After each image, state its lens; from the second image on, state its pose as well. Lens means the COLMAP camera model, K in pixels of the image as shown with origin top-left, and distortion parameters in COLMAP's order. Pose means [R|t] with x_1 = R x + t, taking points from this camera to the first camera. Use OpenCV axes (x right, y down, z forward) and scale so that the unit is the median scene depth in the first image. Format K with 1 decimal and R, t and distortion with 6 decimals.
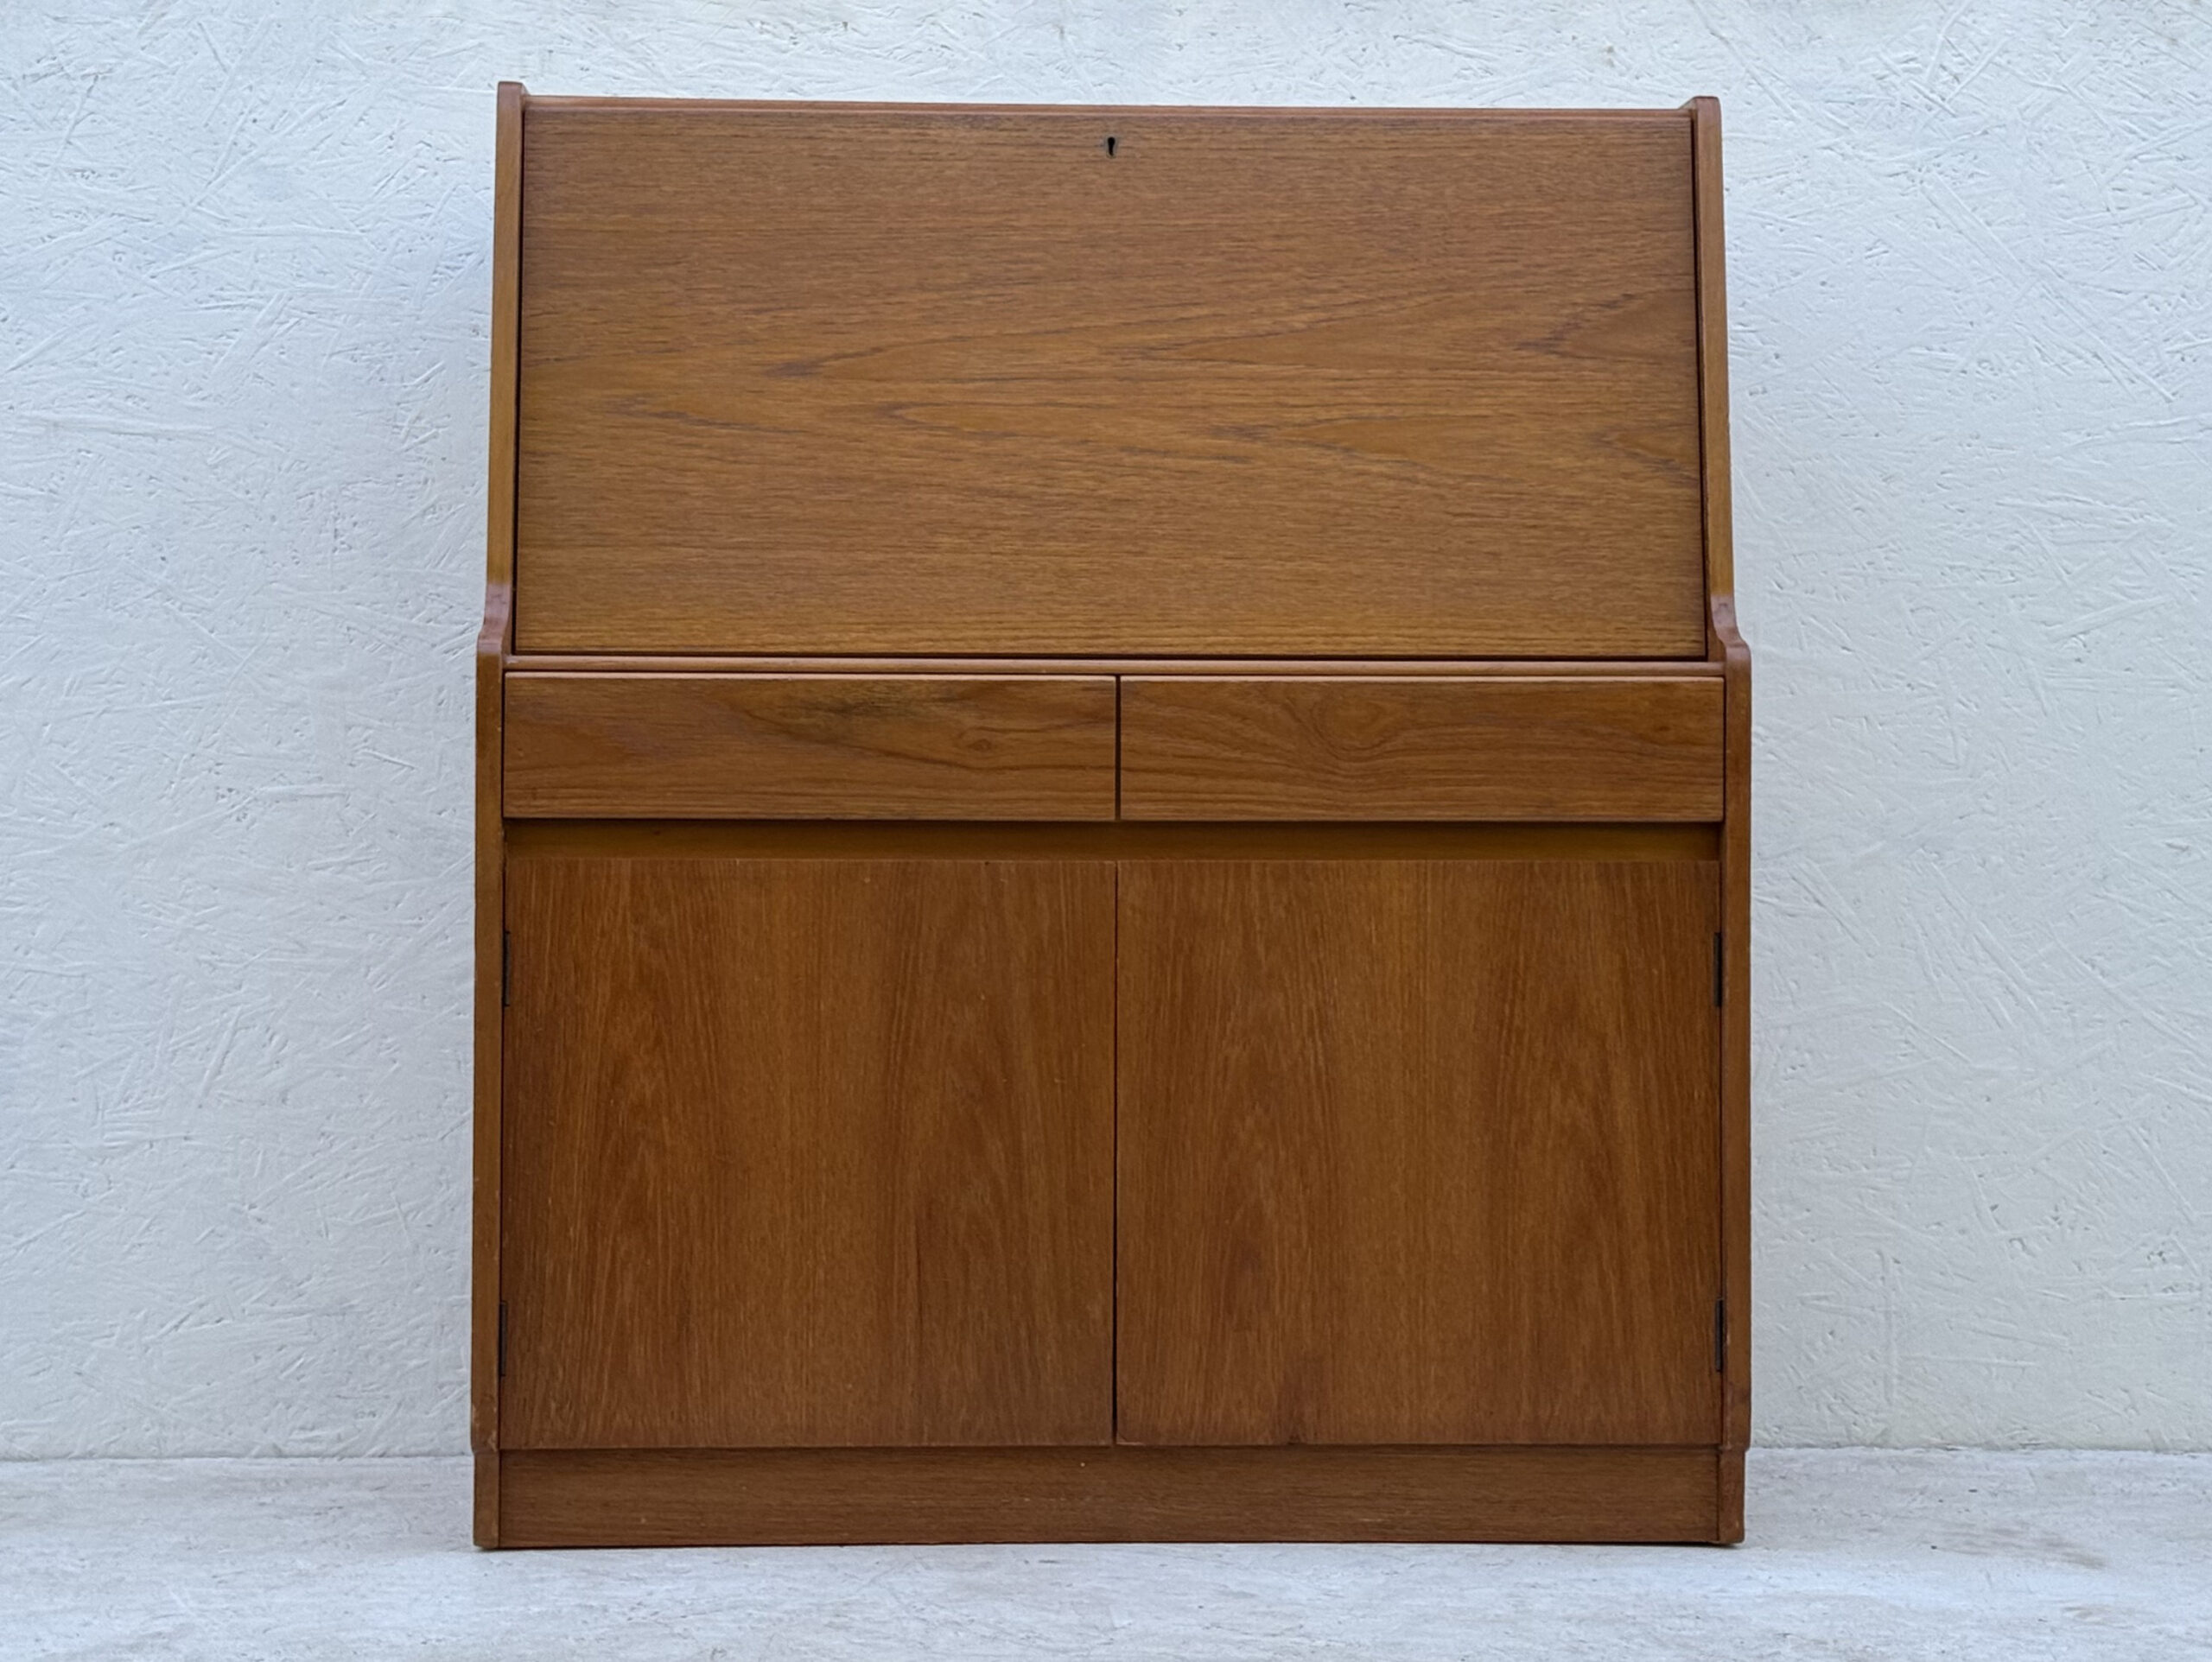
lens RADIAL K [[3918.4, 0, 1085.5], [0, 3918.4, 785.6], [0, 0, 1]] dist [0.113349, 0.000000]
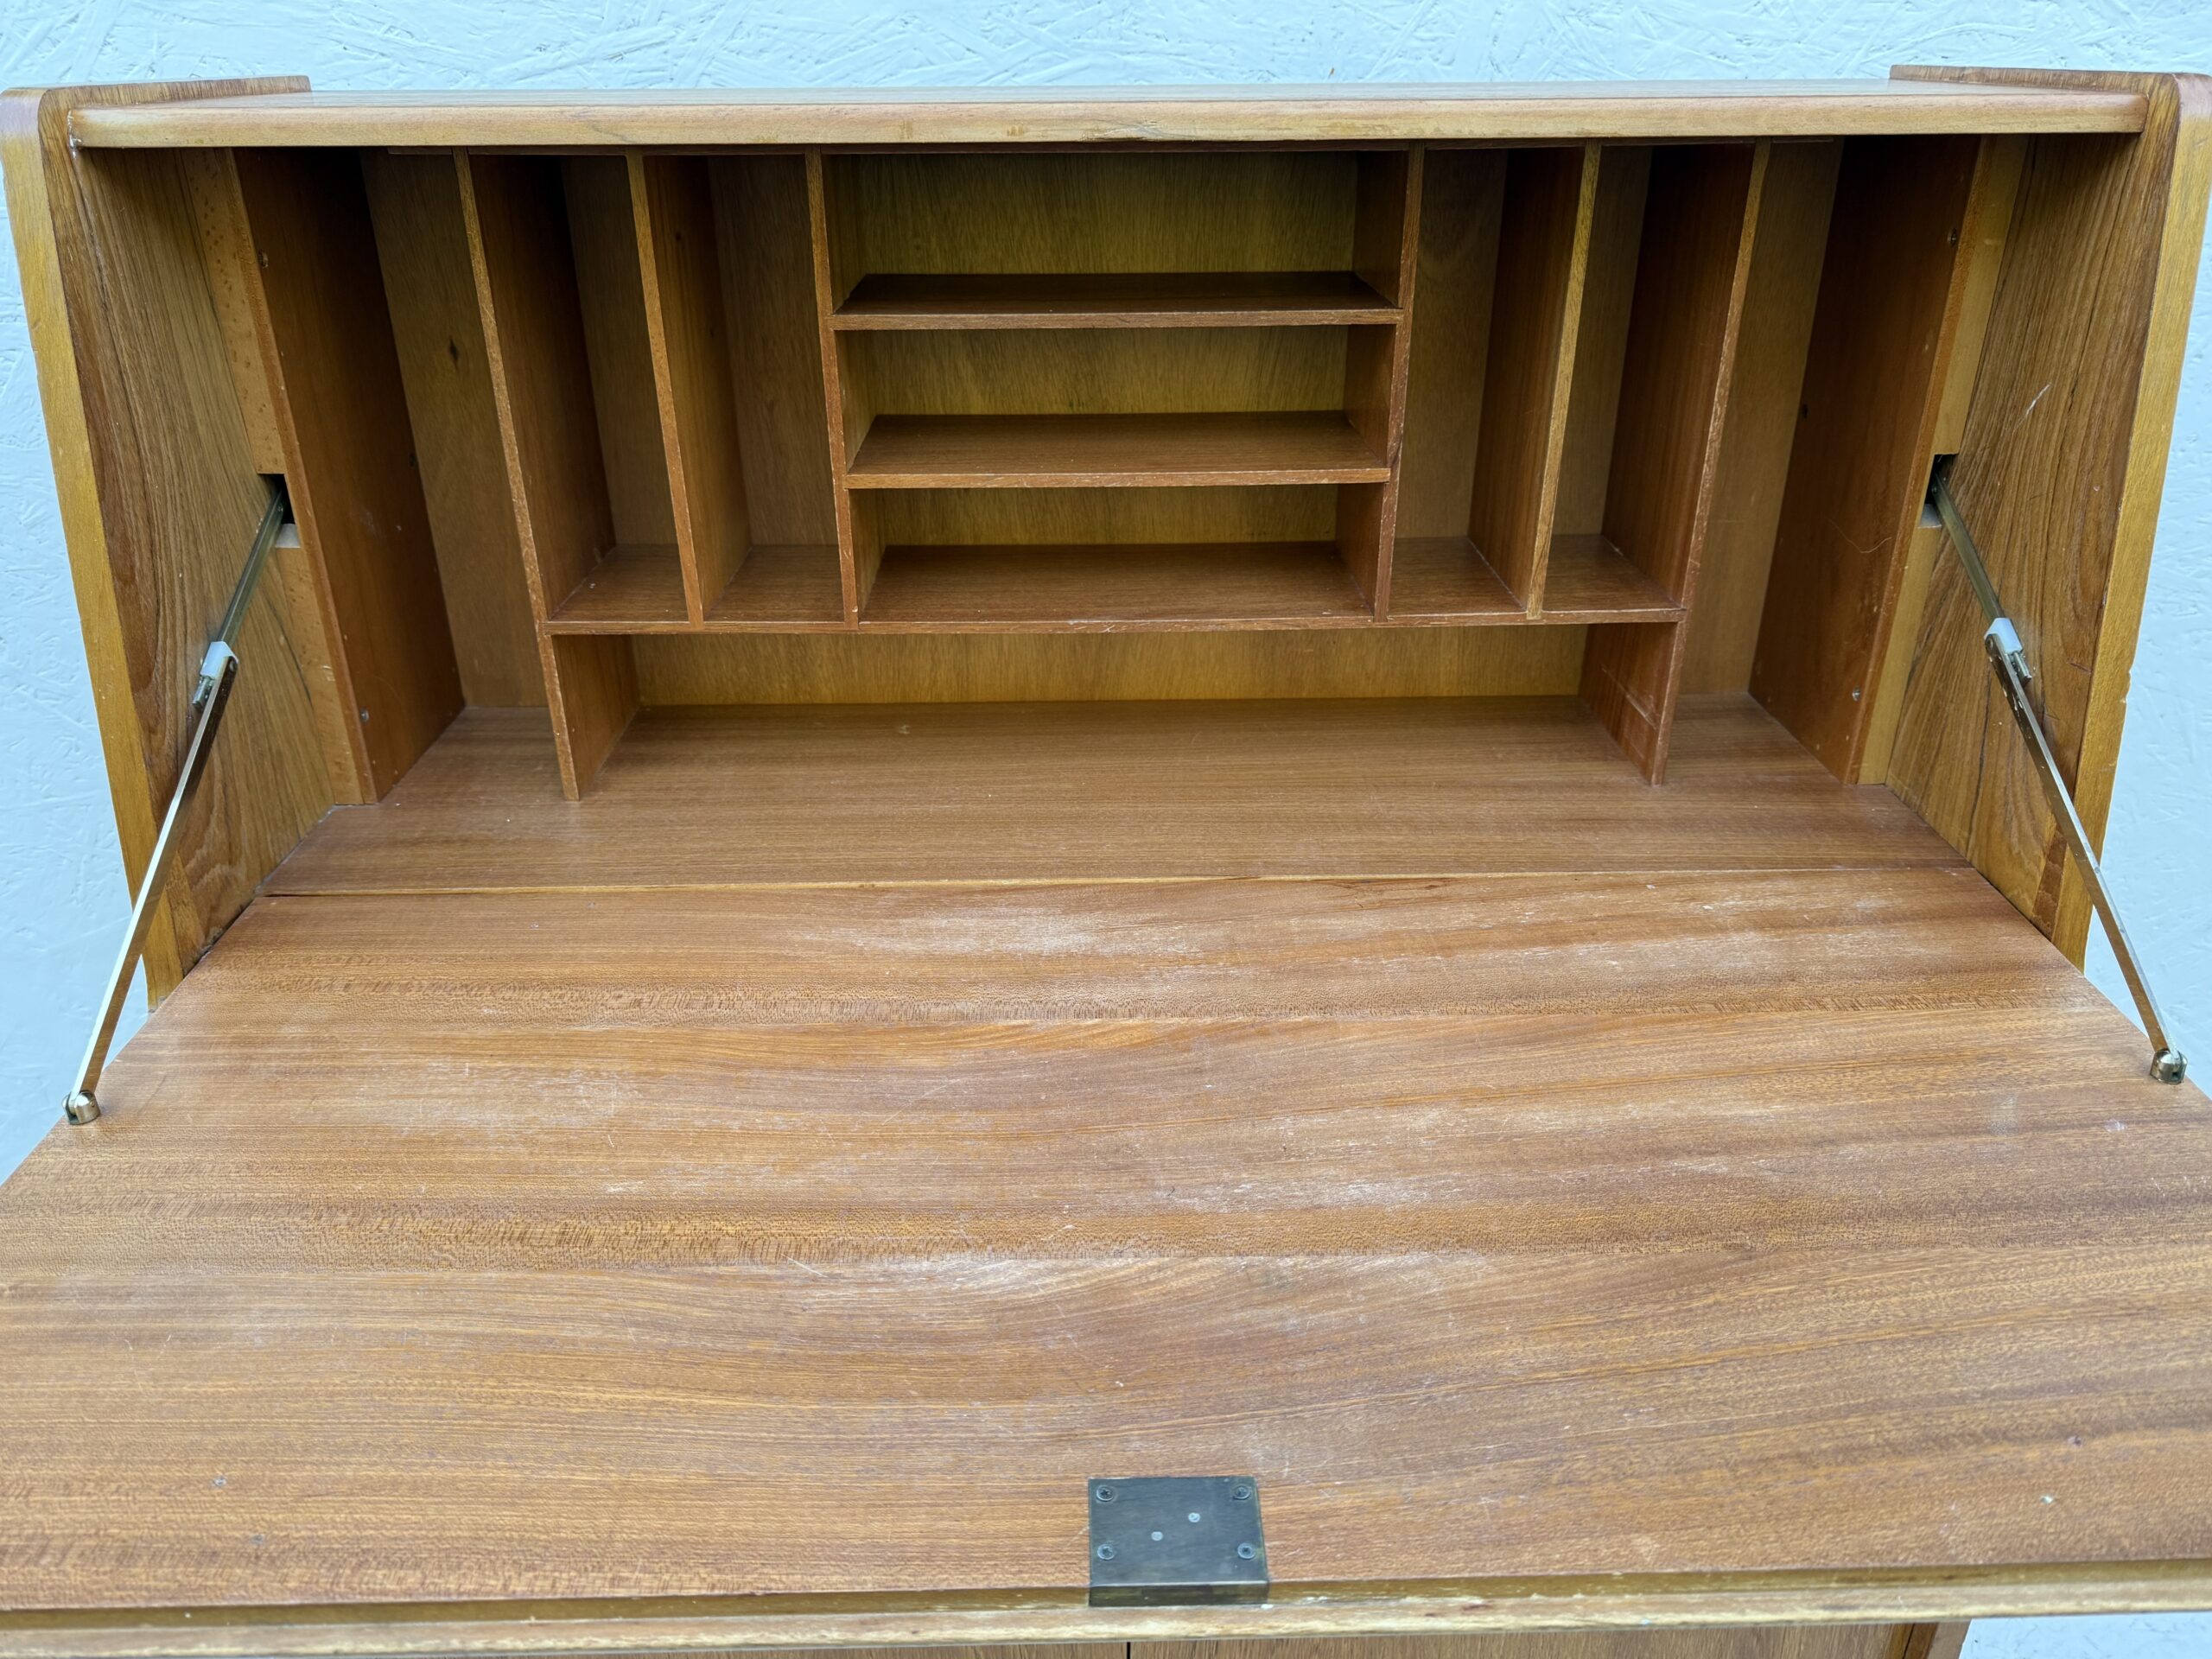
lens RADIAL K [[1529.4, 0, 1097.5], [0, 1529.4, 819.4], [0, 0, 1]] dist [0.012133, -0.018166]
pose [[0.999662, -0.001521, -0.025944, 0.007993], [0.012027, 0.912030, 0.409946, -0.154198], [0.023038, -0.410120, 0.911741, 0.697789]]
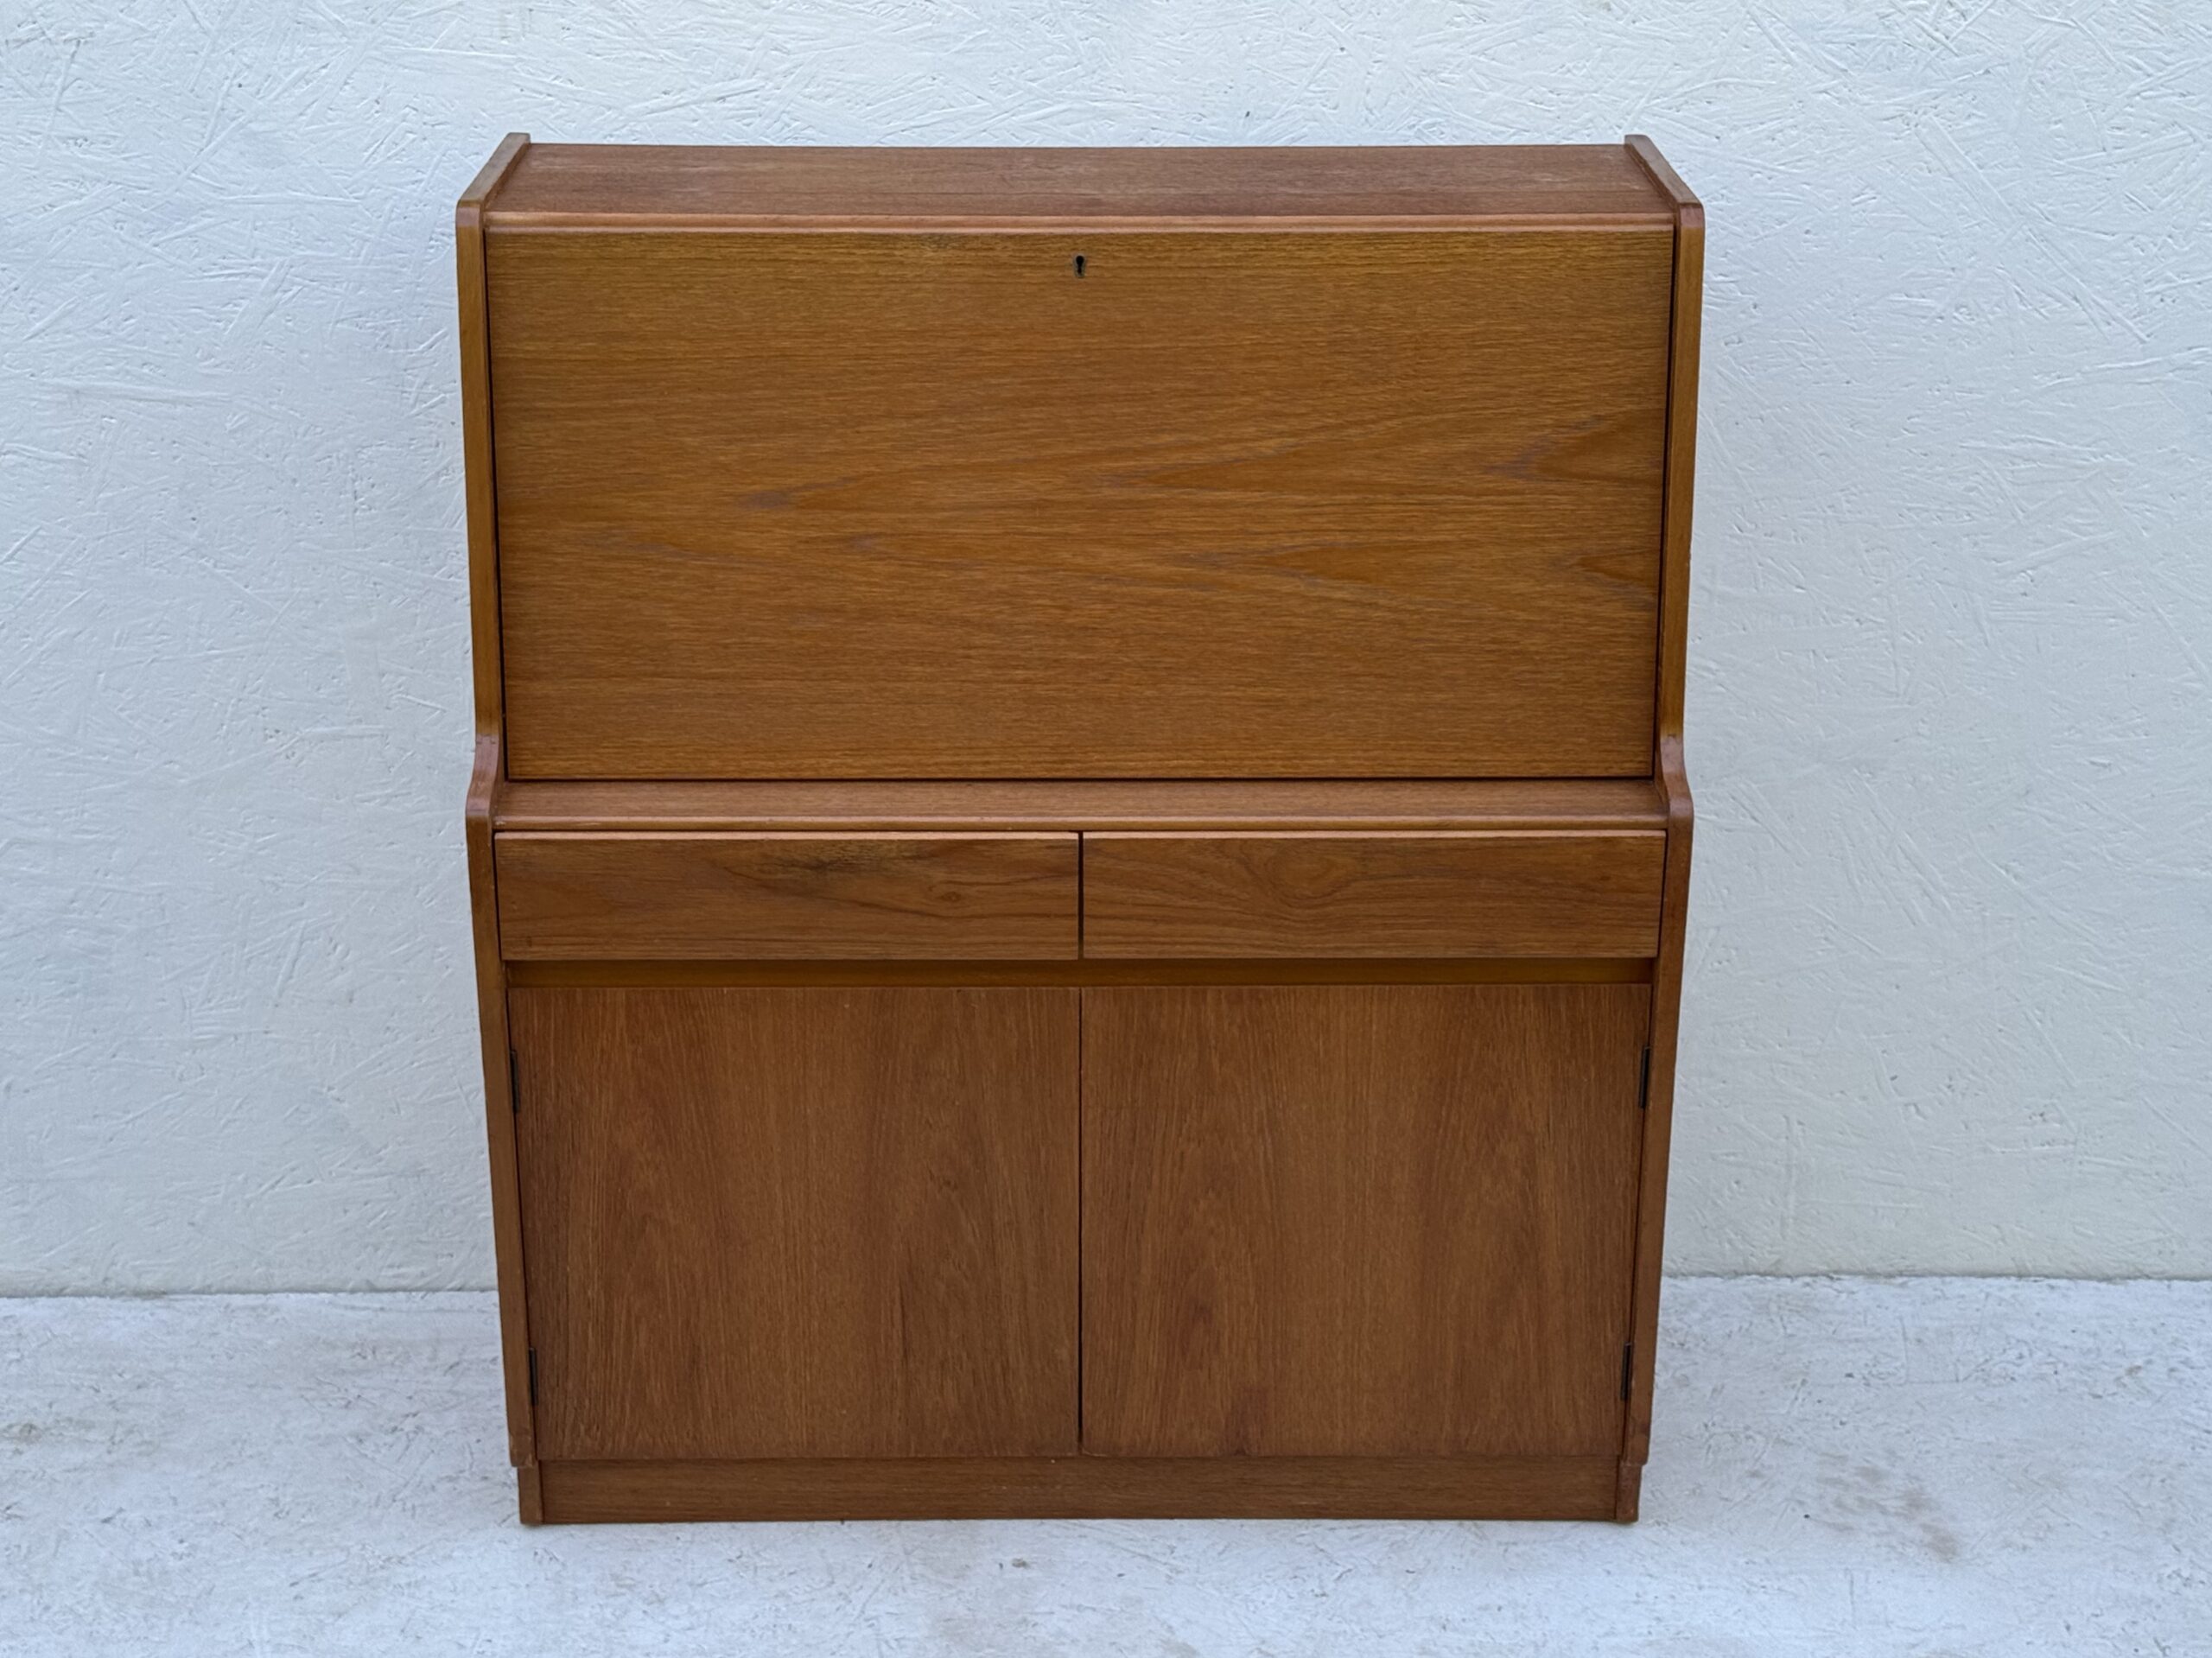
lens RADIAL K [[3147.0, 0, 1072.3], [0, 3147.0, 793.9], [0, 0, 1]] dist [0.105764, 0.000000]
pose [[0.999369, 0.009670, -0.034188, 0.030060], [0.003220, 0.933638, 0.358204, -0.293740], [0.035383, -0.358088, 0.933017, 0.193765]]
